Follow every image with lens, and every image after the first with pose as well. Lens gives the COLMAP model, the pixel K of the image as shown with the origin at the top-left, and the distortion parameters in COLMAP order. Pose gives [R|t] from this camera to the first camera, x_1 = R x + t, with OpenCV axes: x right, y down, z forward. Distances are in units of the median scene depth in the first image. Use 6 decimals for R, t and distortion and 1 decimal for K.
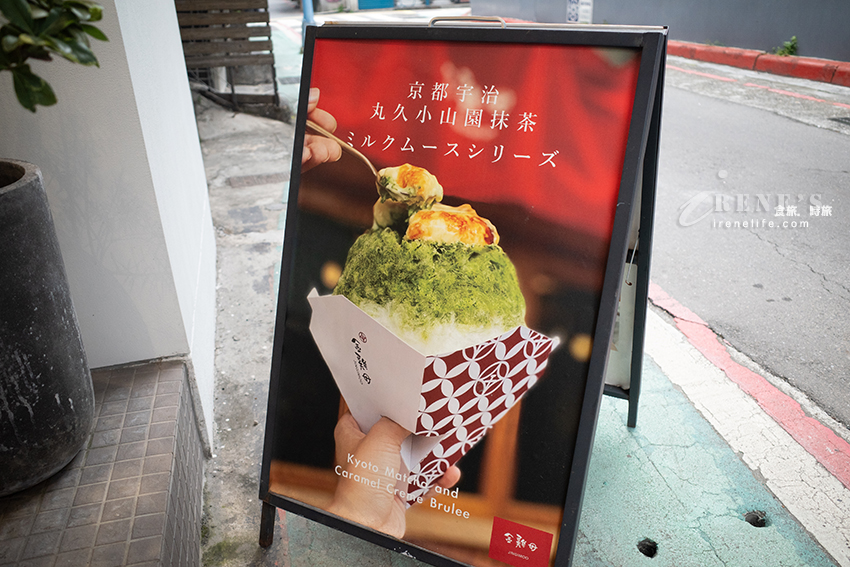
lens RADIAL K [[683.7, 0, 425.5], [0, 683.7, 285.0], [0, 0, 1]] dist [-0.011699, 0.013438]
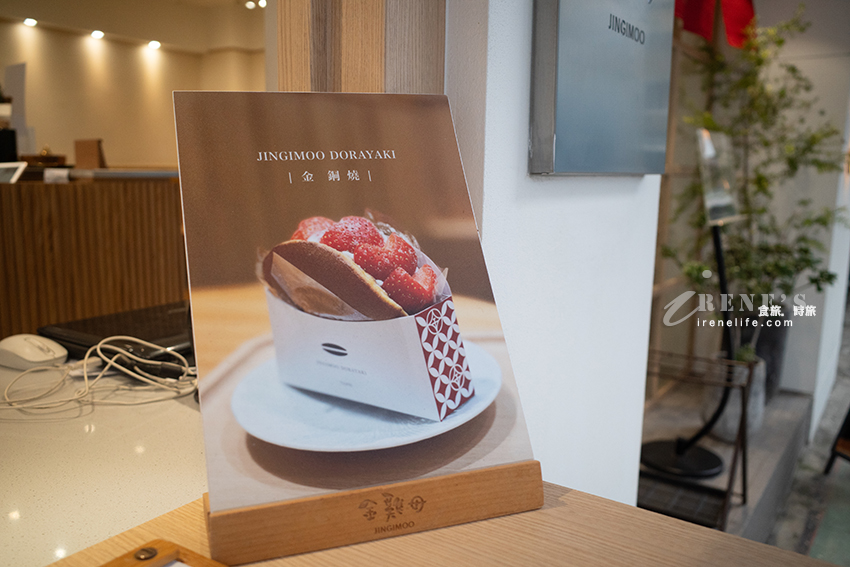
lens RADIAL K [[683.7, 0, 426.0], [0, 683.7, 282.6], [0, 0, 1]] dist [-0.011699, 0.013438]
pose [[0.639952, 0.171856, -0.748950, 0.134377], [-0.353120, 0.931430, -0.088001, 0.115179], [0.682471, 0.320785, 0.656757, -0.431232]]
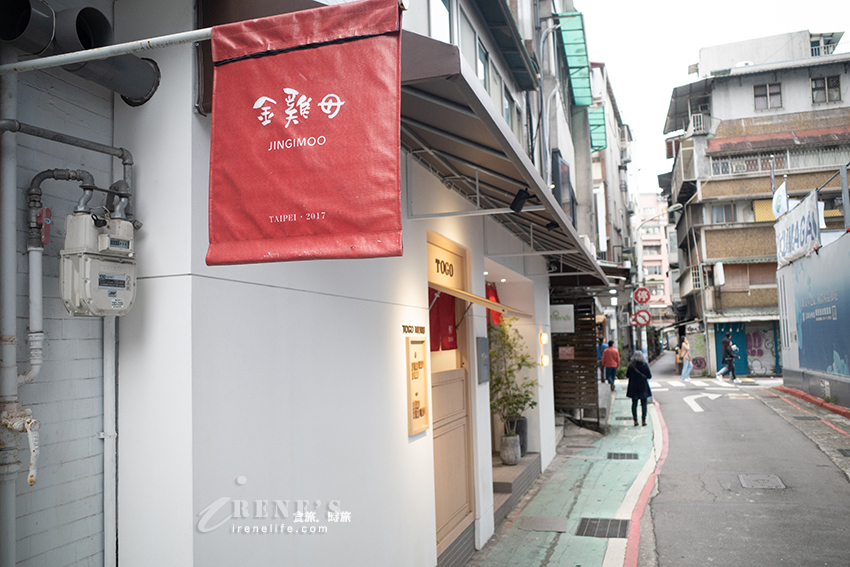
lens RADIAL K [[683.7, 0, 424.4], [0, 683.7, 285.4], [0, 0, 1]] dist [-0.011699, 0.013438]
pose [[0.839587, -0.031739, -0.542298, 0.578257], [-0.228357, 0.885181, -0.405349, 0.404005], [0.492897, 0.464163, 0.735938, -1.267001]]
